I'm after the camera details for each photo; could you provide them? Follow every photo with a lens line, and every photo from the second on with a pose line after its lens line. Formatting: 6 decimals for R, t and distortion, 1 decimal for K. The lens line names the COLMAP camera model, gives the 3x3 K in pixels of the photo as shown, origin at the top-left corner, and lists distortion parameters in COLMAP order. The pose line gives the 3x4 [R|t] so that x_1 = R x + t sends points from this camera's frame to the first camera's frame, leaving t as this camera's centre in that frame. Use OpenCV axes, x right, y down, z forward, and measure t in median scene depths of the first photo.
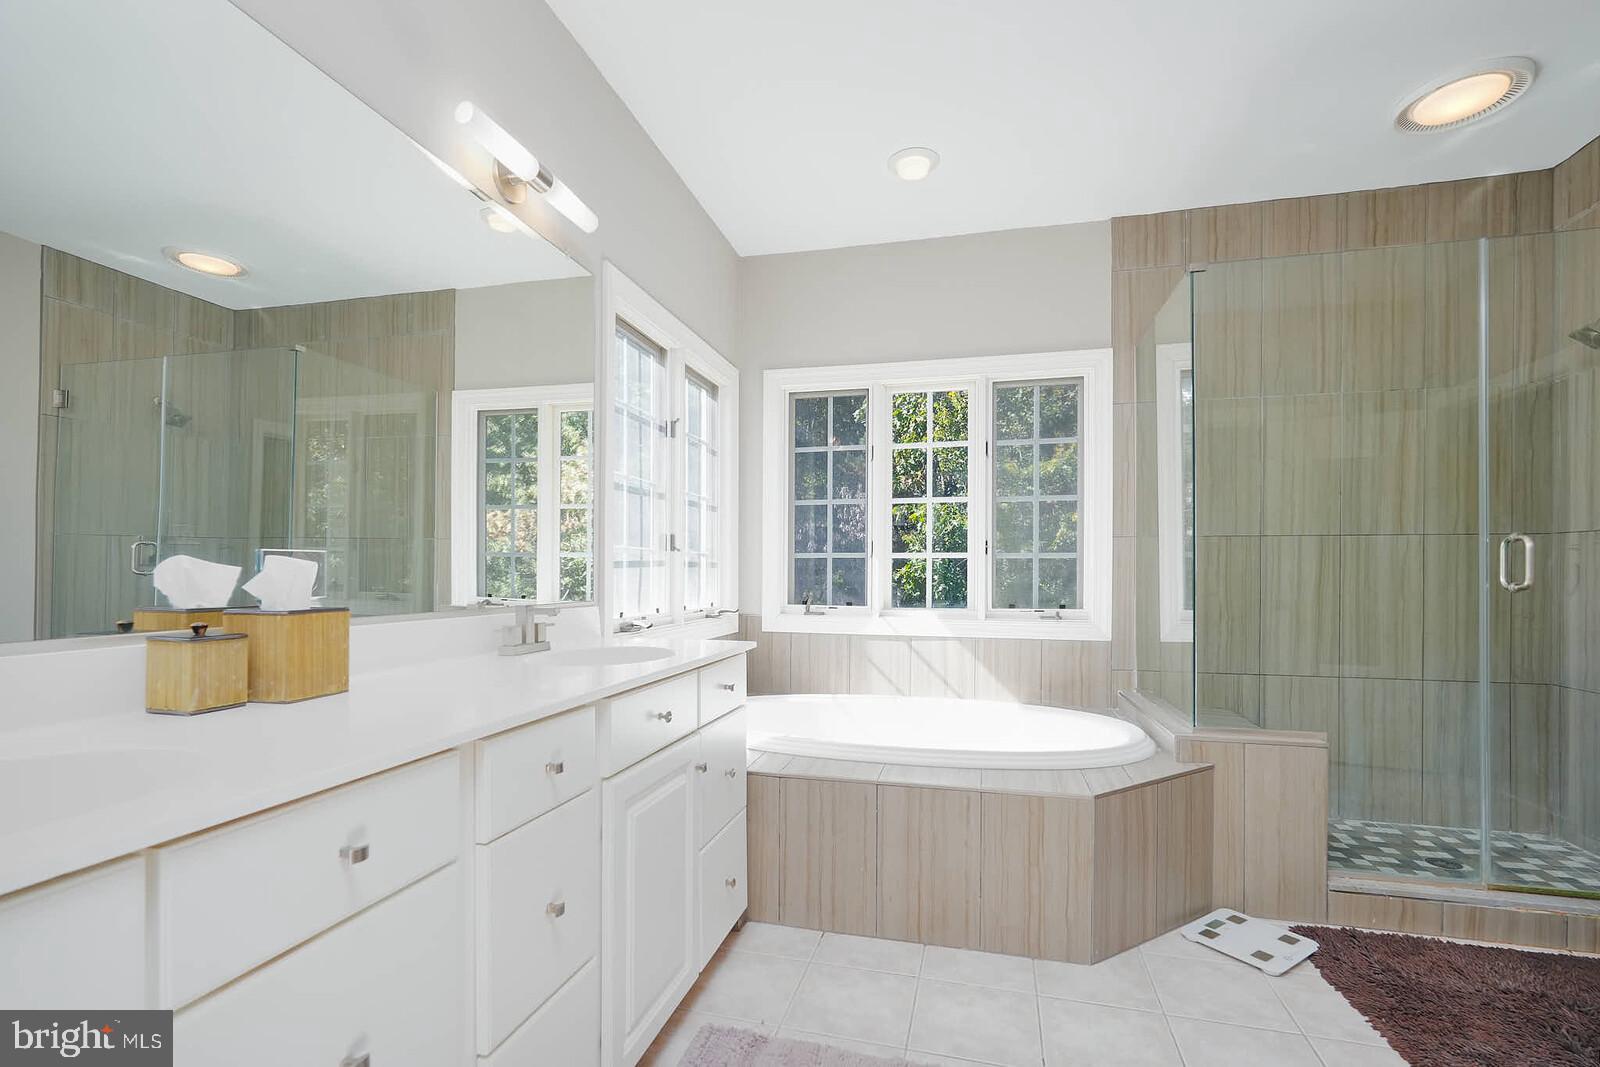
lens RADIAL K [[711.1, 0, 815.5], [0, 711.1, 578.0], [0, 0, 1]] dist [-0.003886, 0.000163]
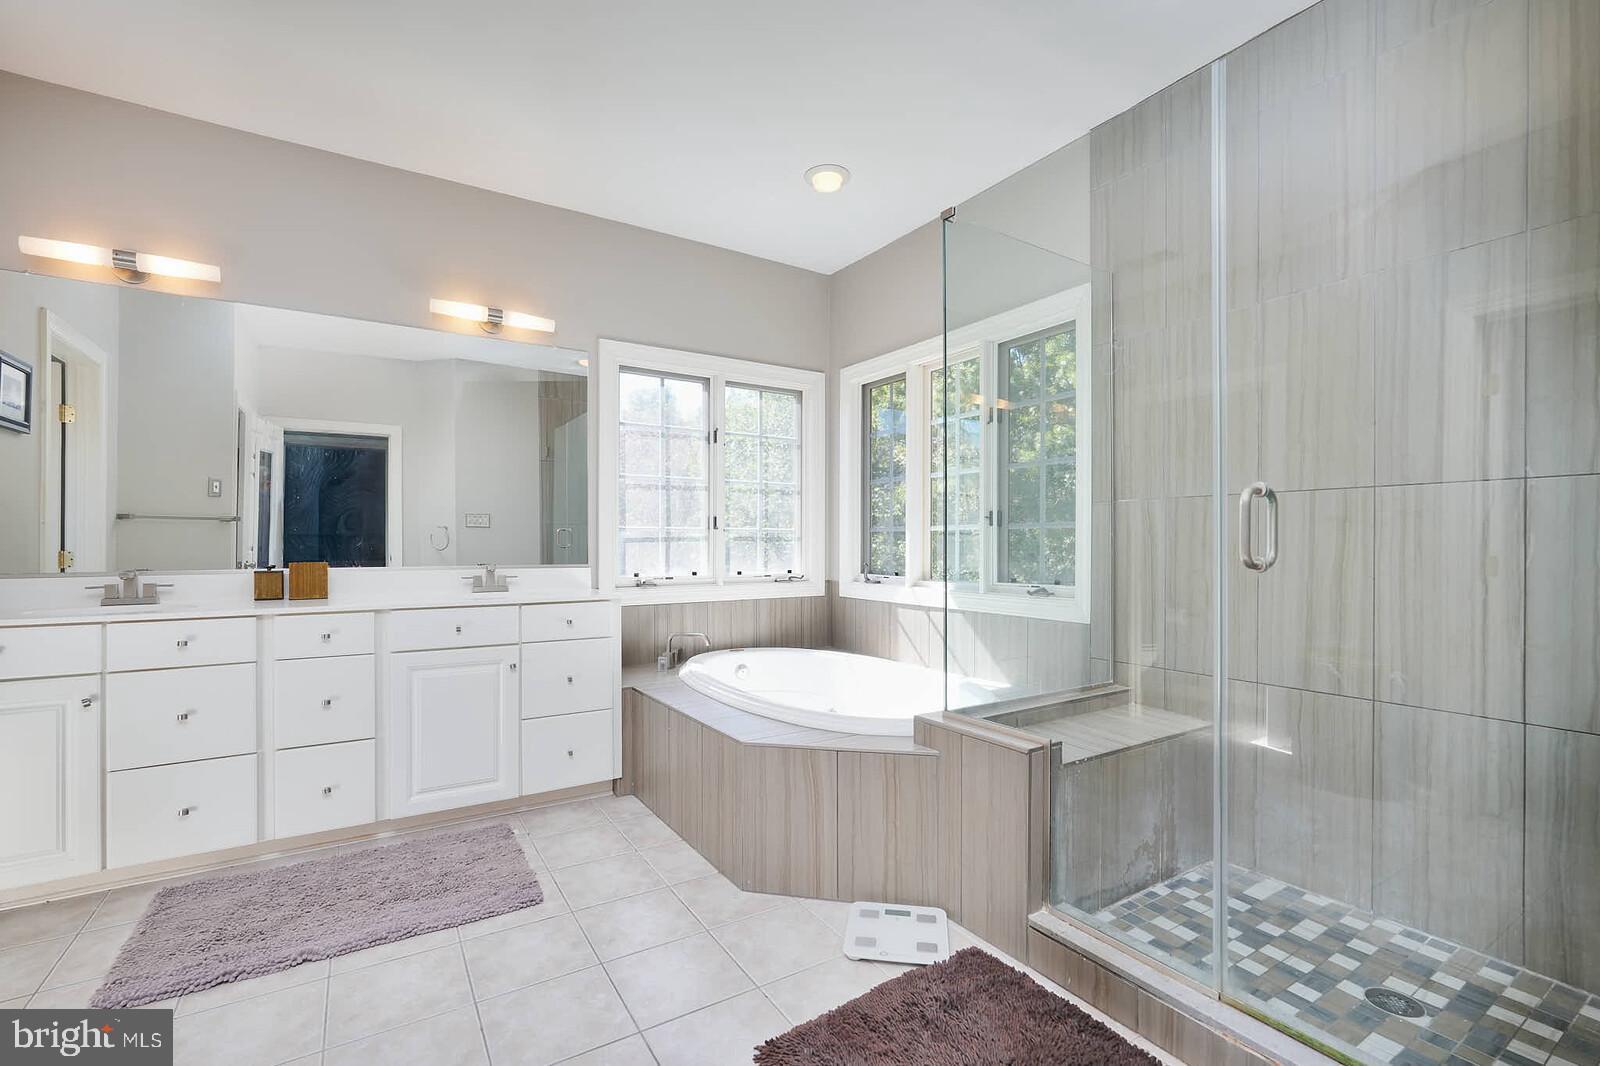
lens RADIAL K [[711.1, 0, 816.4], [0, 711.1, 536.2], [0, 0, 1]] dist [-0.003886, 0.000163]
pose [[0.730772, -0.012725, -0.682503, 0.878904], [-0.000745, 0.999811, -0.019440, 0.000311], [0.682622, 0.014715, 0.730624, 0.169269]]
